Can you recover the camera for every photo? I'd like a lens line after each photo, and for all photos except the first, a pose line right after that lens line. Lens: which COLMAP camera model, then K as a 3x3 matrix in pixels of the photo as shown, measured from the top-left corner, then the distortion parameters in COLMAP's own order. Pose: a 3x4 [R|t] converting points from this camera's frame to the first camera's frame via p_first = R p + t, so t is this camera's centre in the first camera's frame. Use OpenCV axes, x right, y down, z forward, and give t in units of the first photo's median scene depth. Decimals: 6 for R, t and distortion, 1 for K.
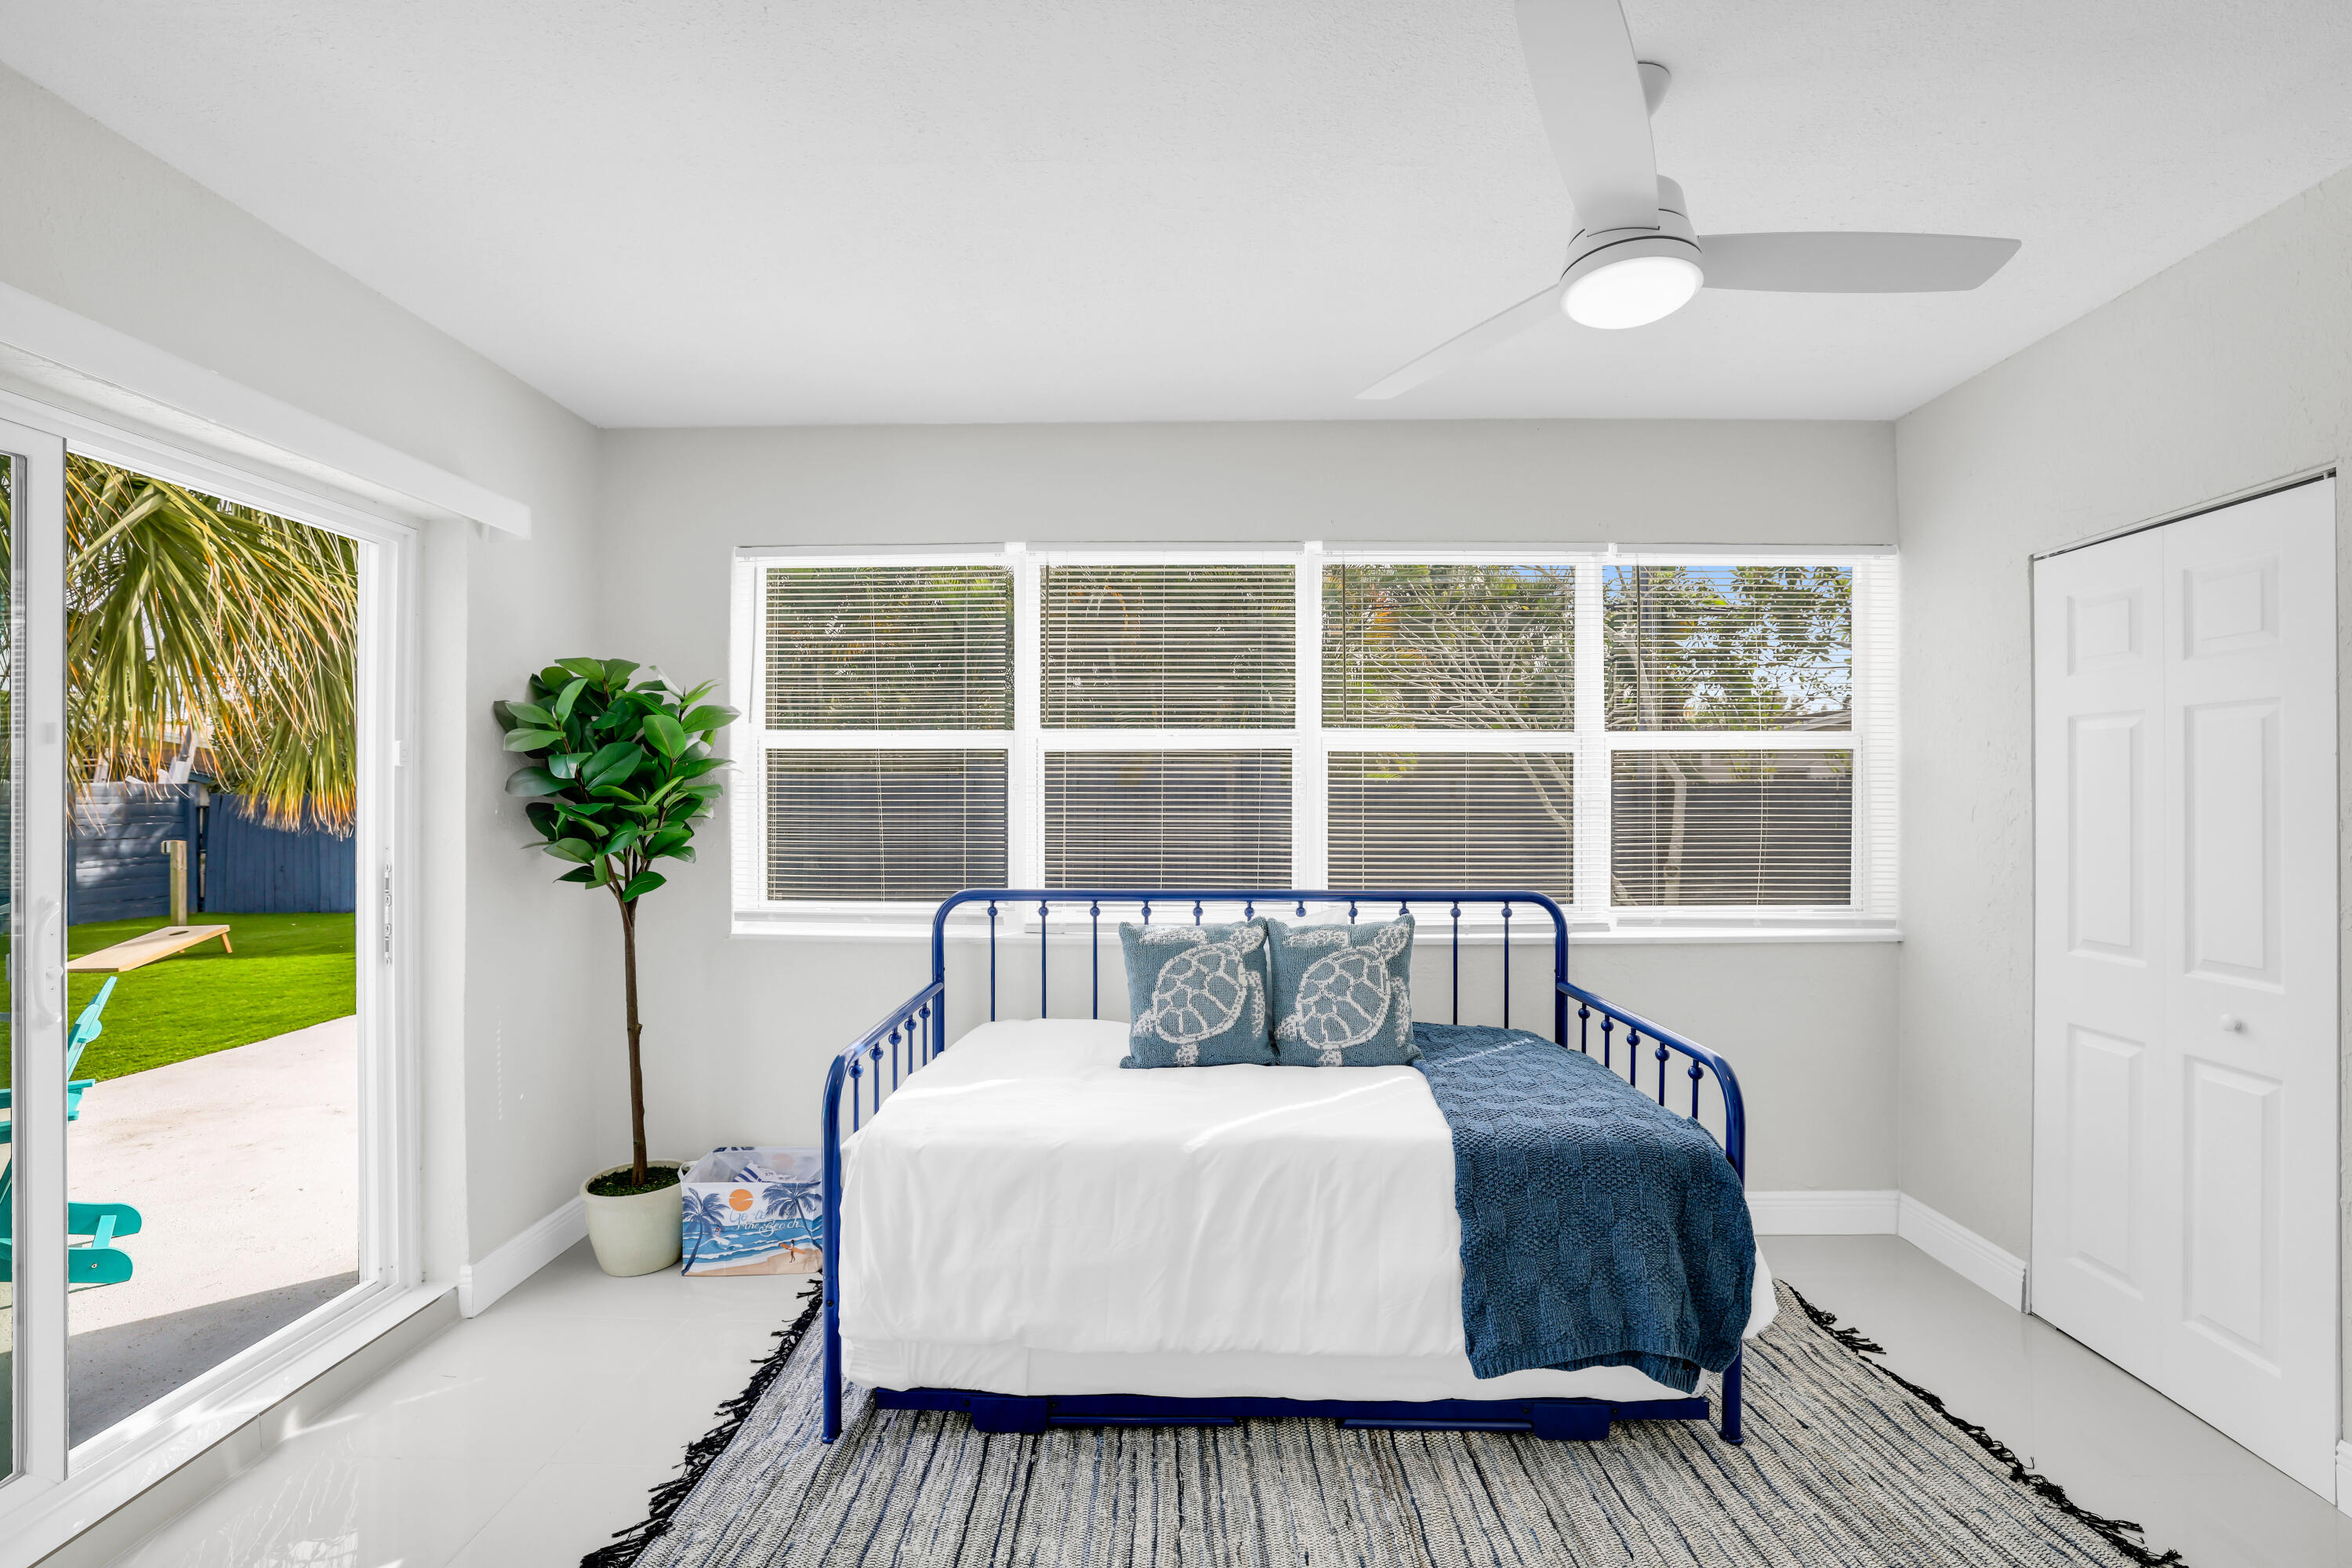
lens RADIAL K [[1051.0, 0, 1176.0], [0, 1051.0, 784.0], [0, 0, 1]] dist [-0.044186, 0.016407]
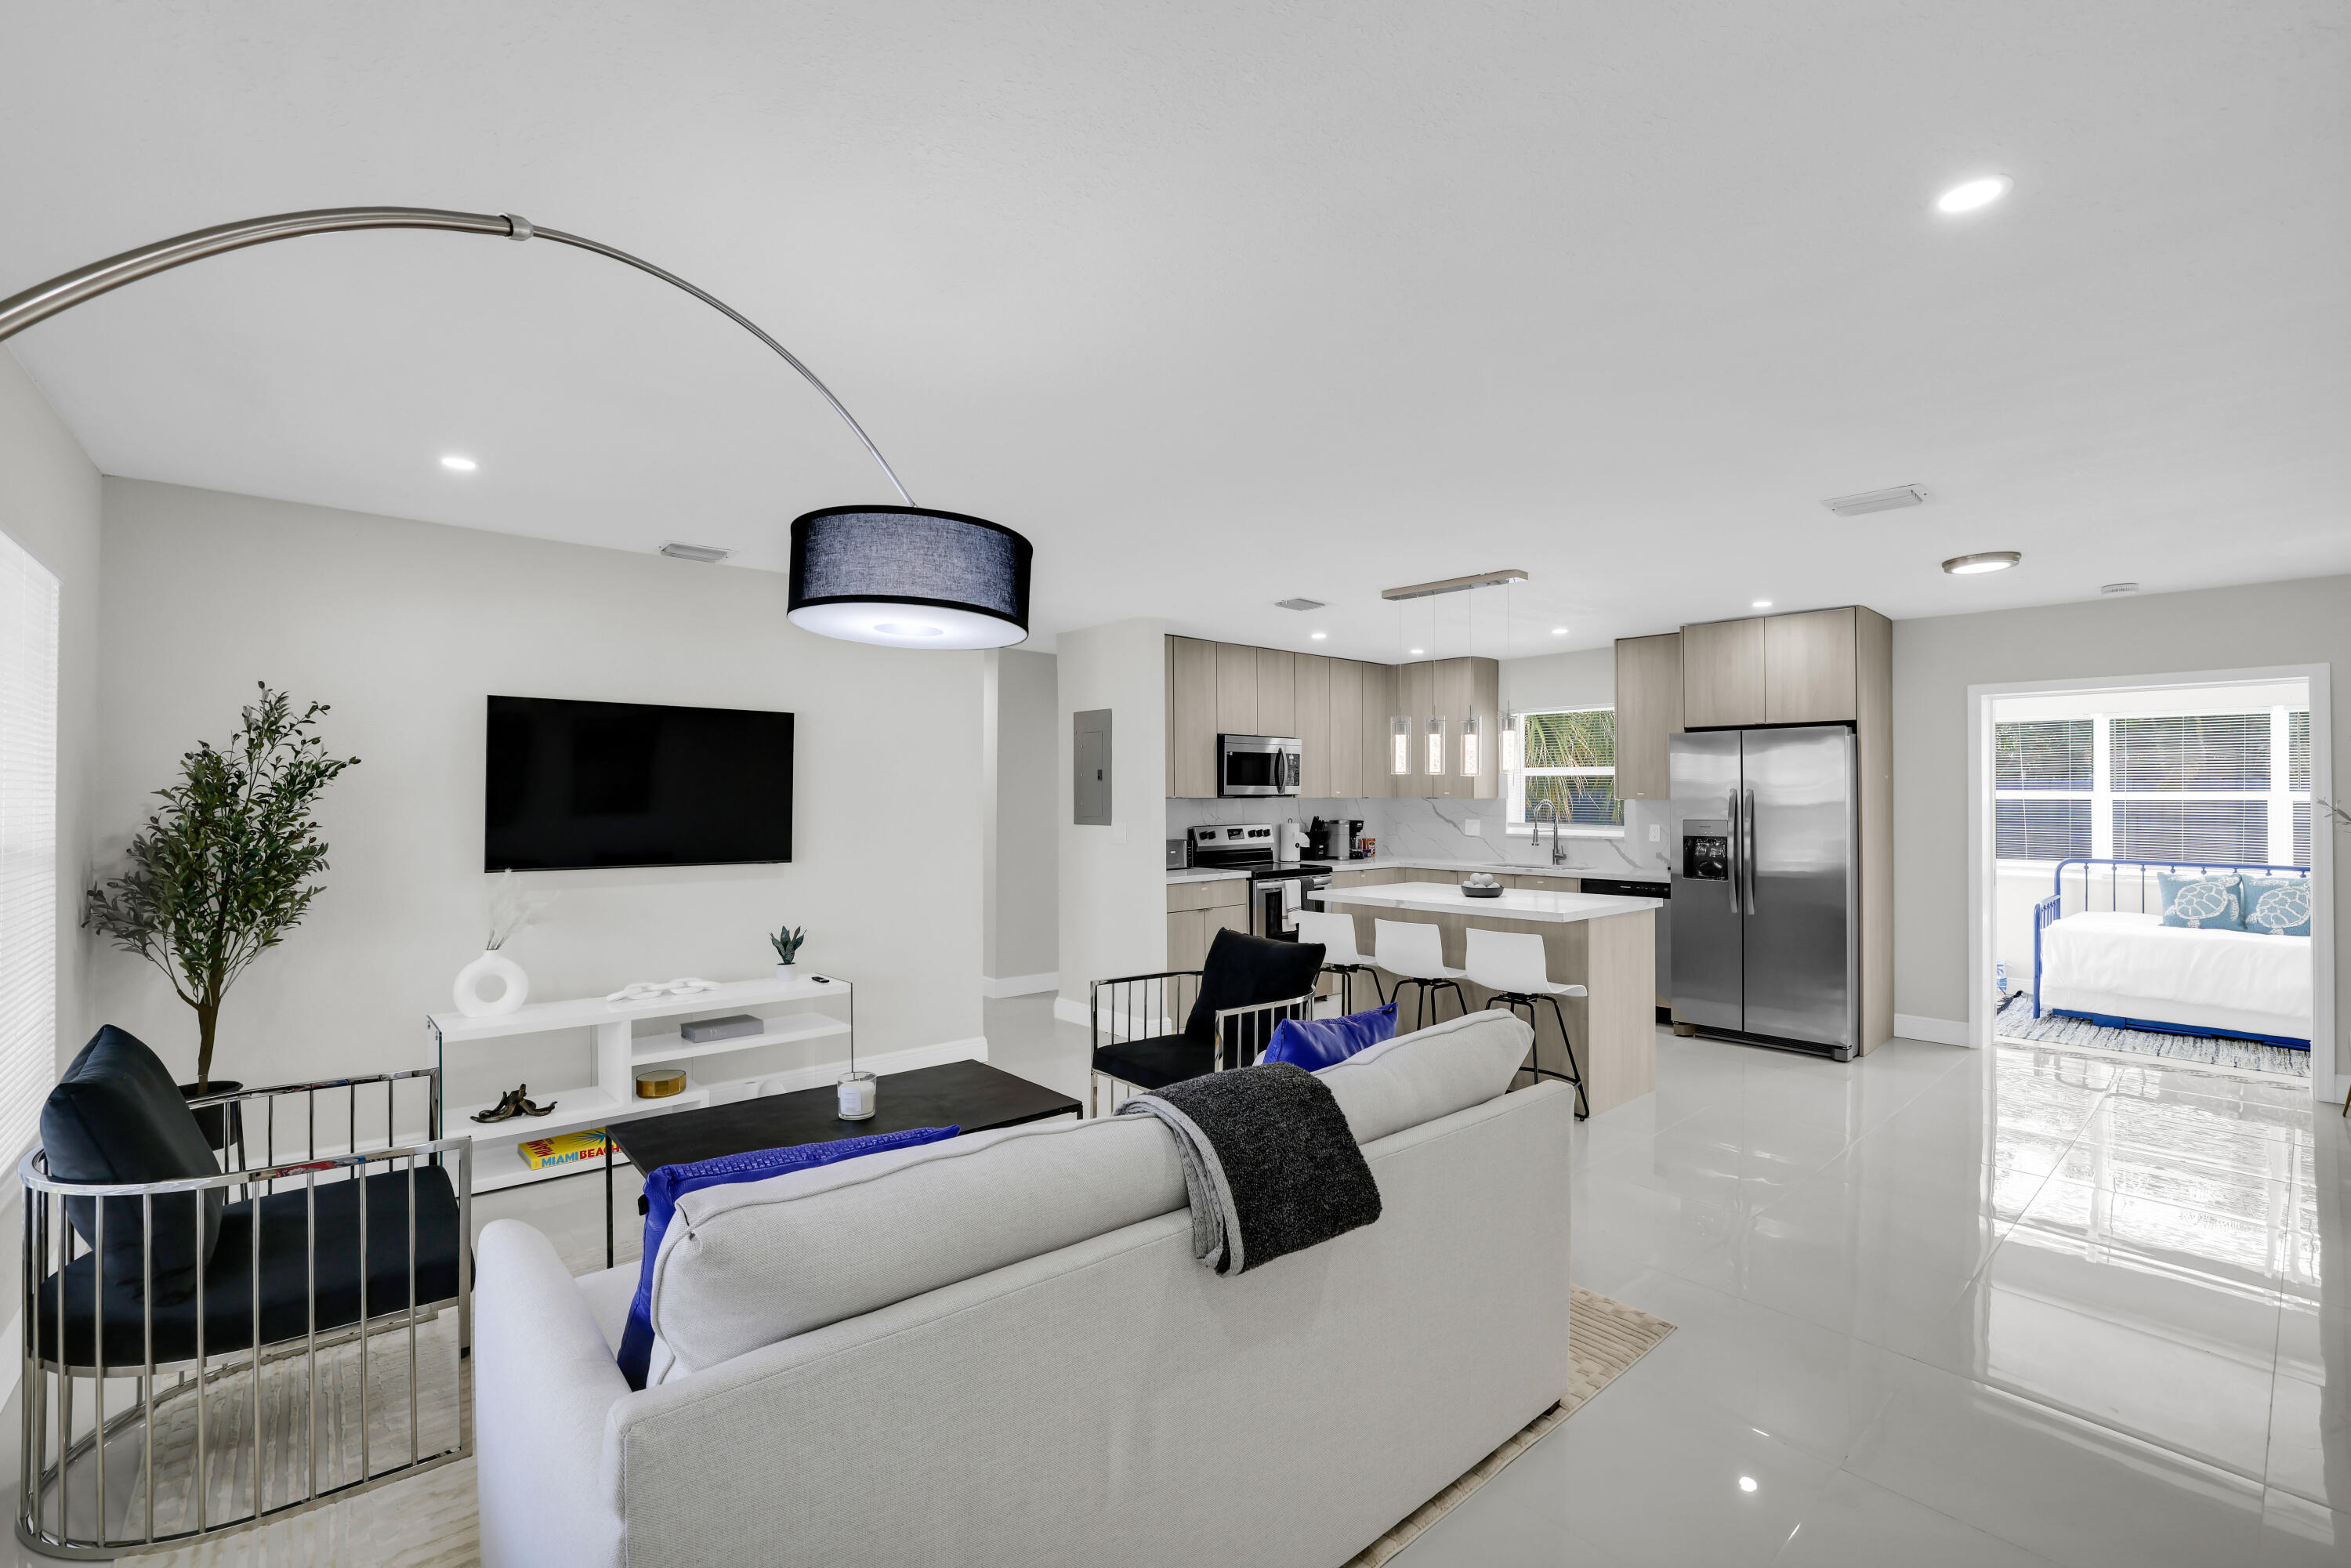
lens RADIAL K [[1020.7, 0, 1179.4], [0, 1020.7, 787.4], [0, 0, 1]] dist [-0.047976, 0.017234]
pose [[0.671843, -0.005790, -0.740671, 0.133138], [0.006089, 0.999979, -0.002294, -0.082010], [0.740668, -0.002968, 0.671864, -2.394910]]
